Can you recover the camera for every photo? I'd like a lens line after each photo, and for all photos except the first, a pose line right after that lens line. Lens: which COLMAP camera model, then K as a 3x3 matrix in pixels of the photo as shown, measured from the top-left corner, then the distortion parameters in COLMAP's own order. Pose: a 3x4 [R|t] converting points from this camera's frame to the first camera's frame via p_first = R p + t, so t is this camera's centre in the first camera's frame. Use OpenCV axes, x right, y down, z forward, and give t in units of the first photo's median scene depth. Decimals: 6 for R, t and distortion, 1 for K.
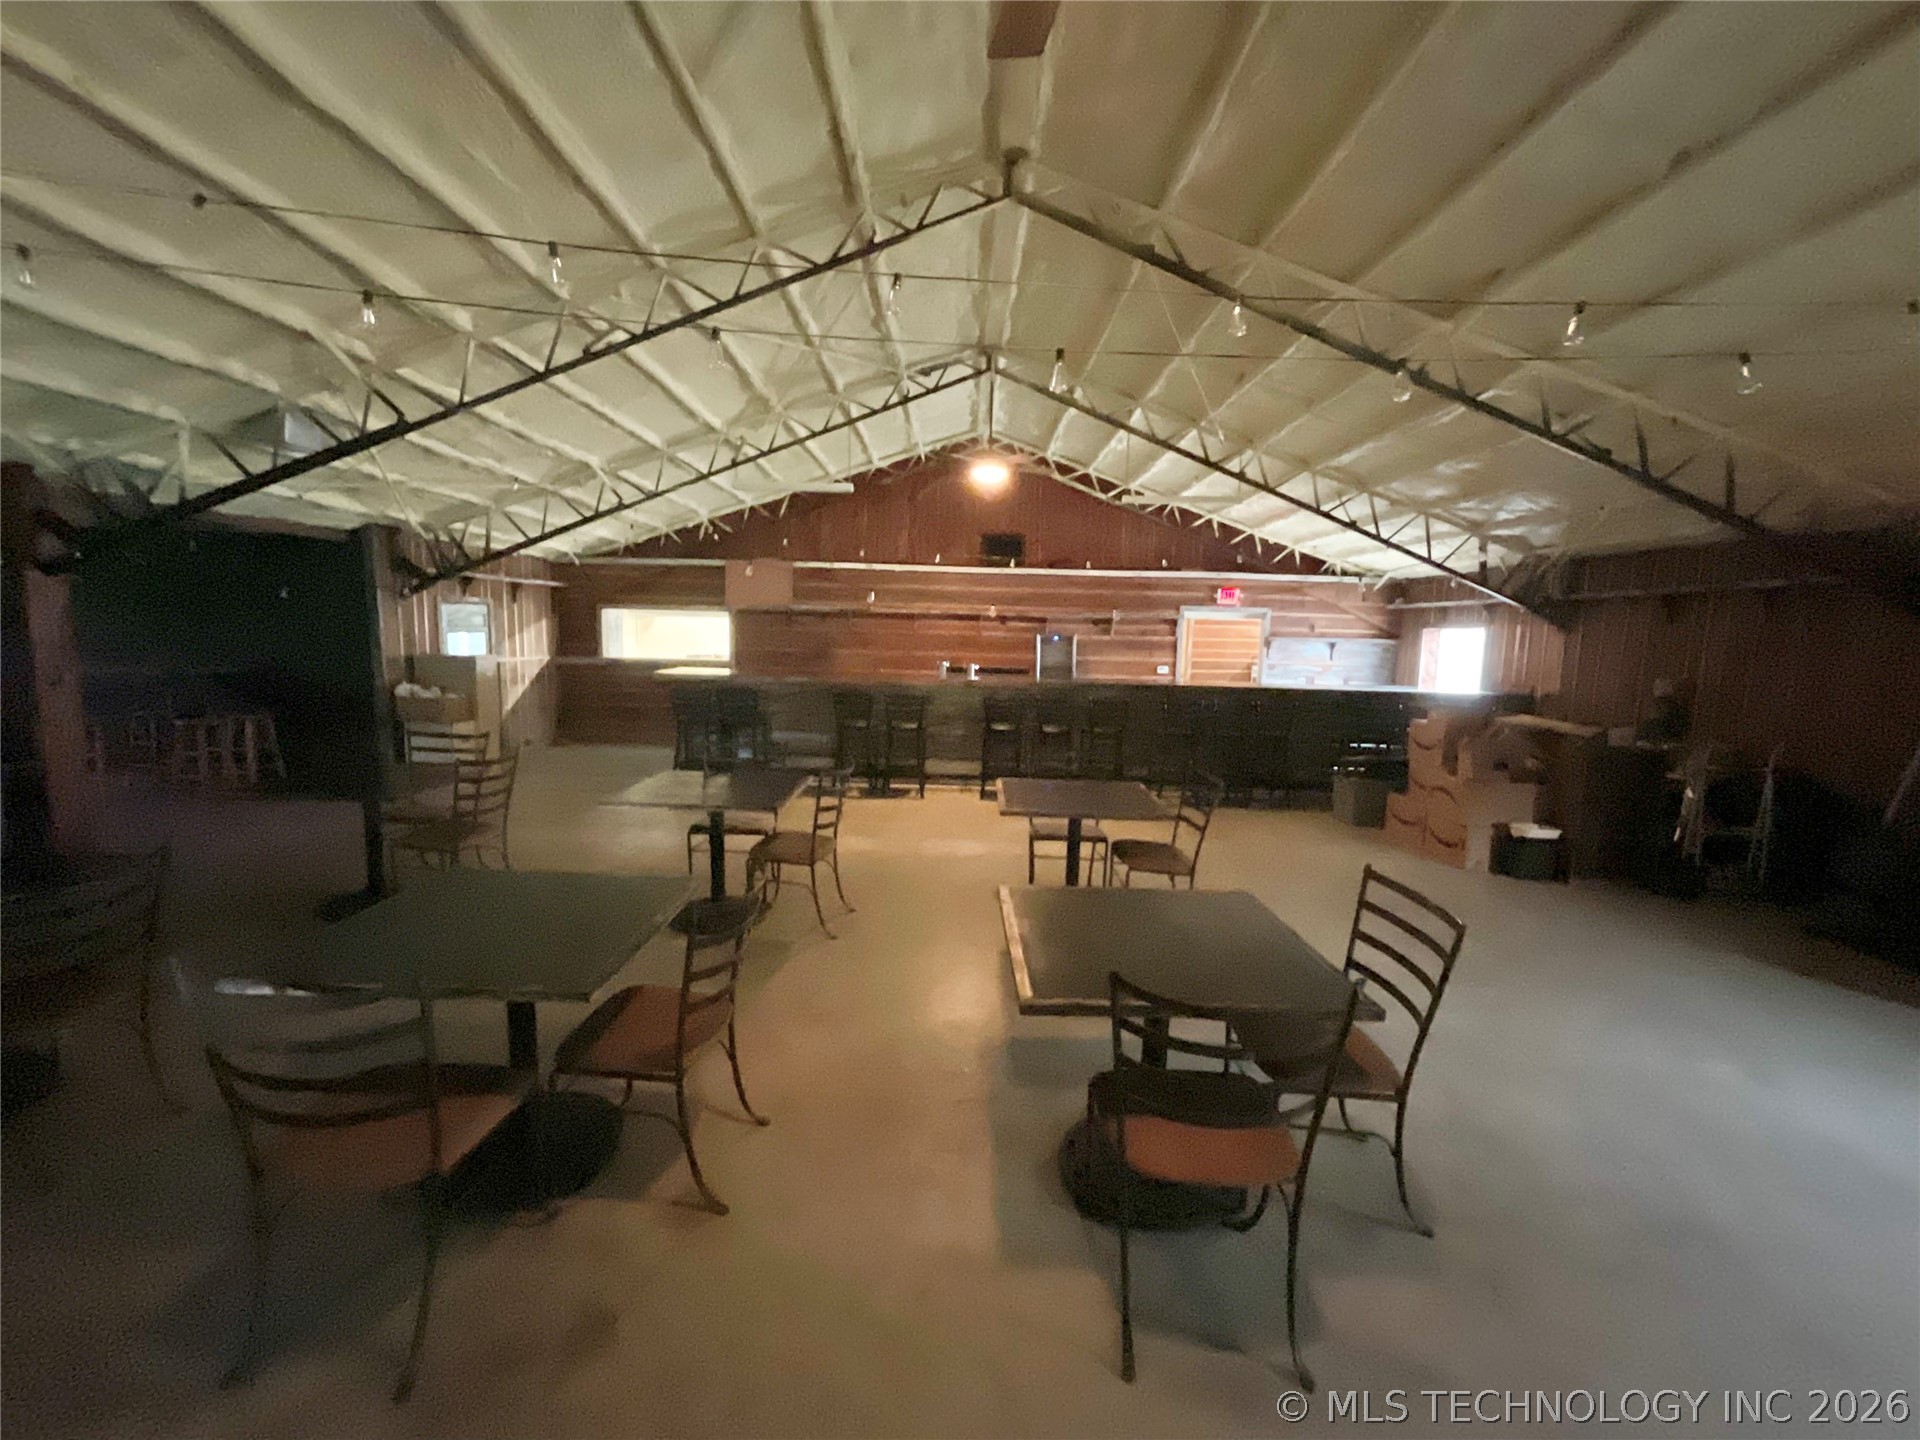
lens RADIAL K [[771.0, 0, 962.3], [0, 771.0, 723.7], [0, 0, 1]] dist [-0.008658, 0.000462]
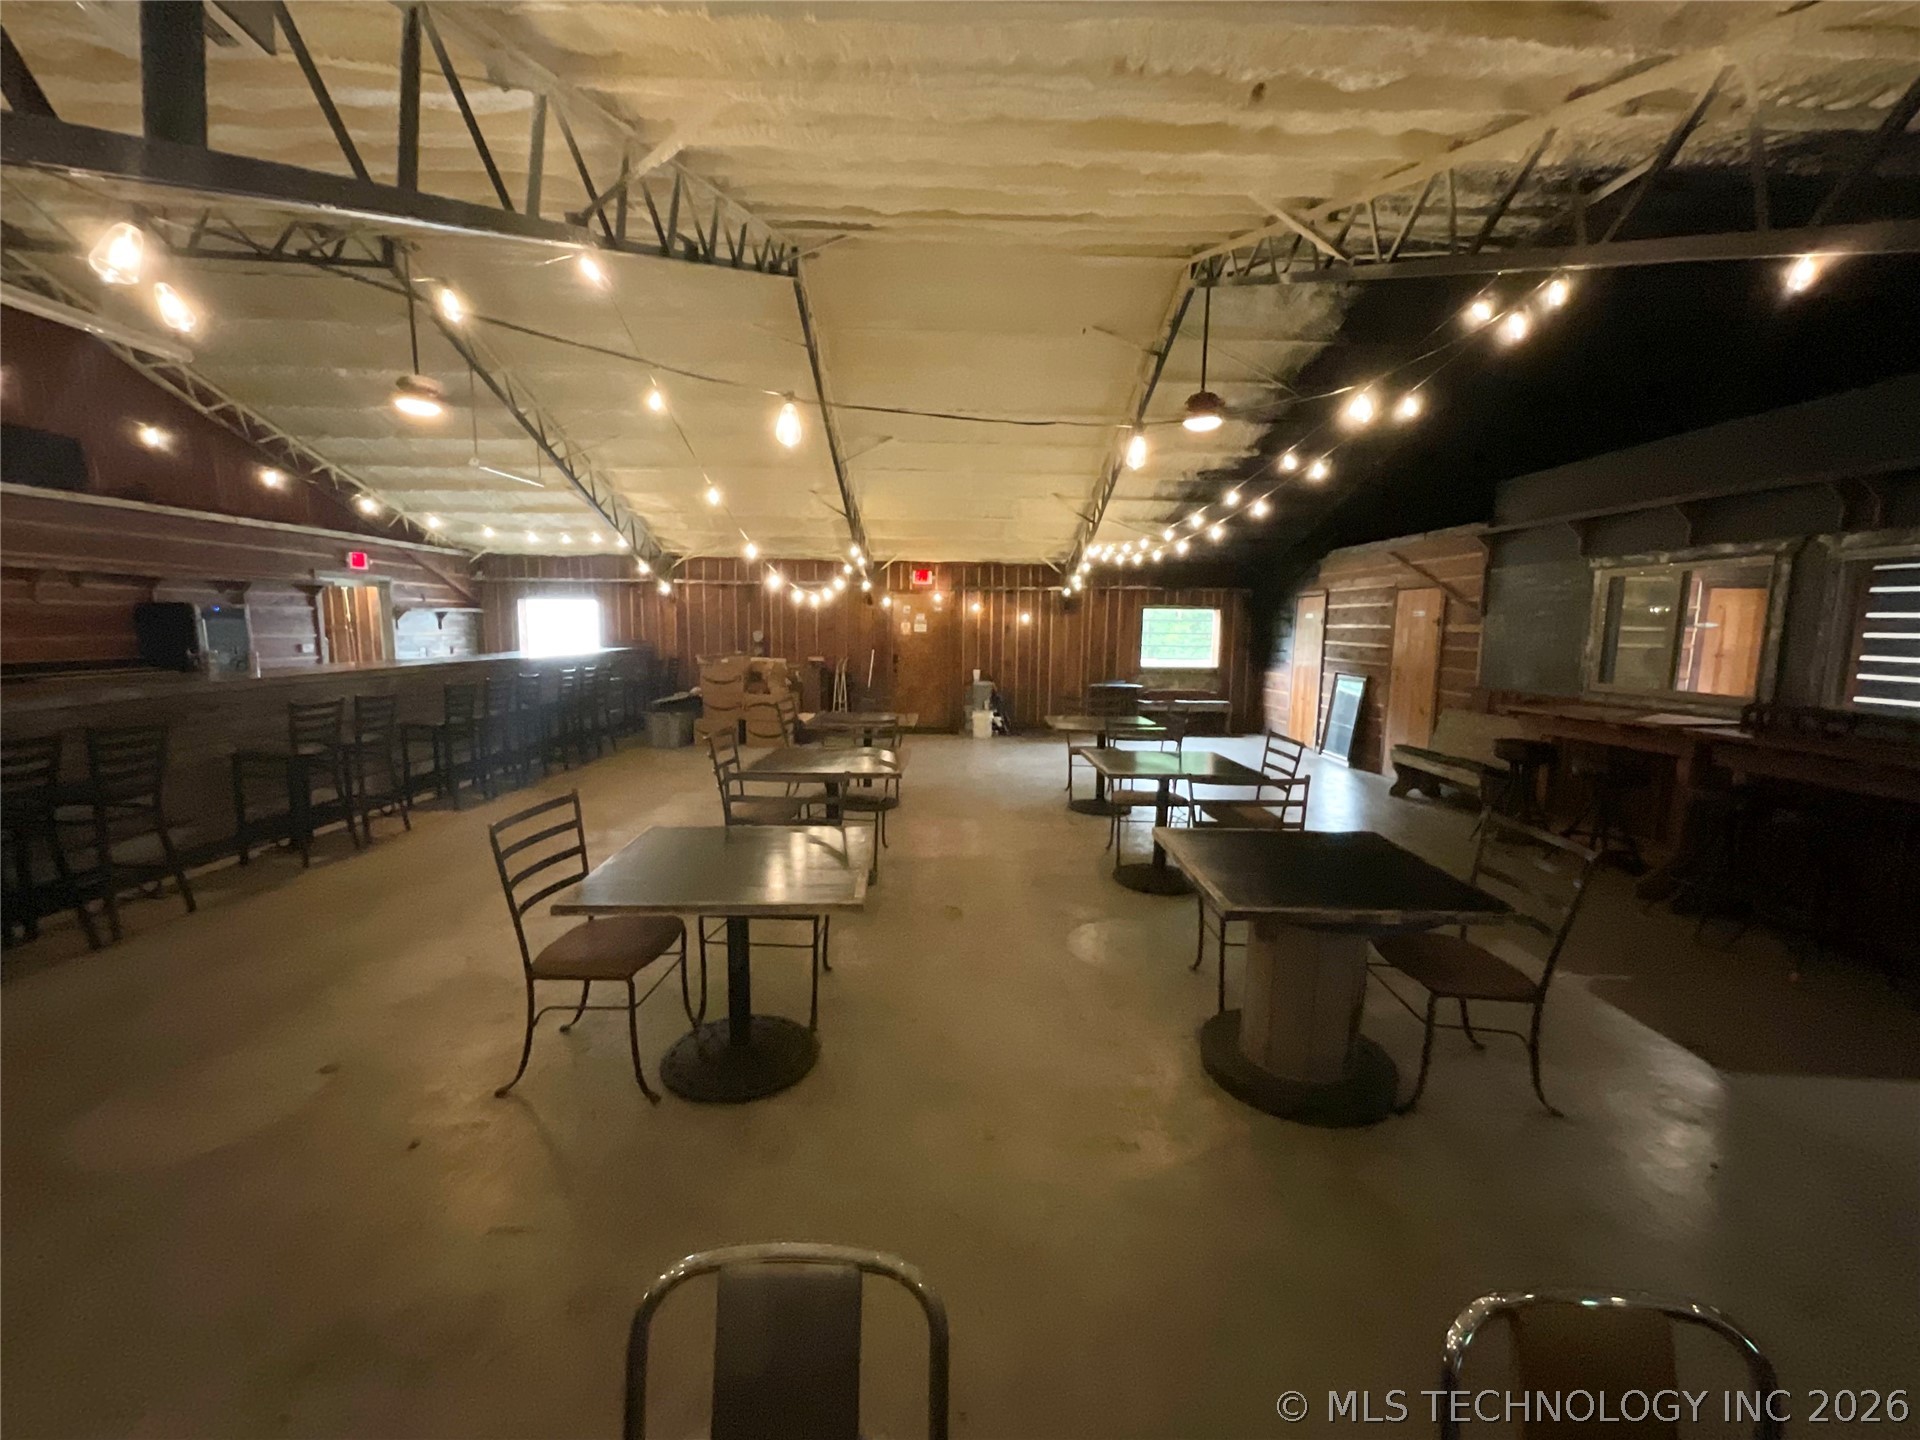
lens RADIAL K [[771.0, 0, 962.3], [0, 771.0, 723.7], [0, 0, 1]] dist [-0.008658, 0.000462]
pose [[-0.035184, -0.150324, 0.988011, -0.584225], [0.100218, 0.983109, 0.153147, -0.046908], [-0.994343, 0.104405, -0.019524, 0.346567]]
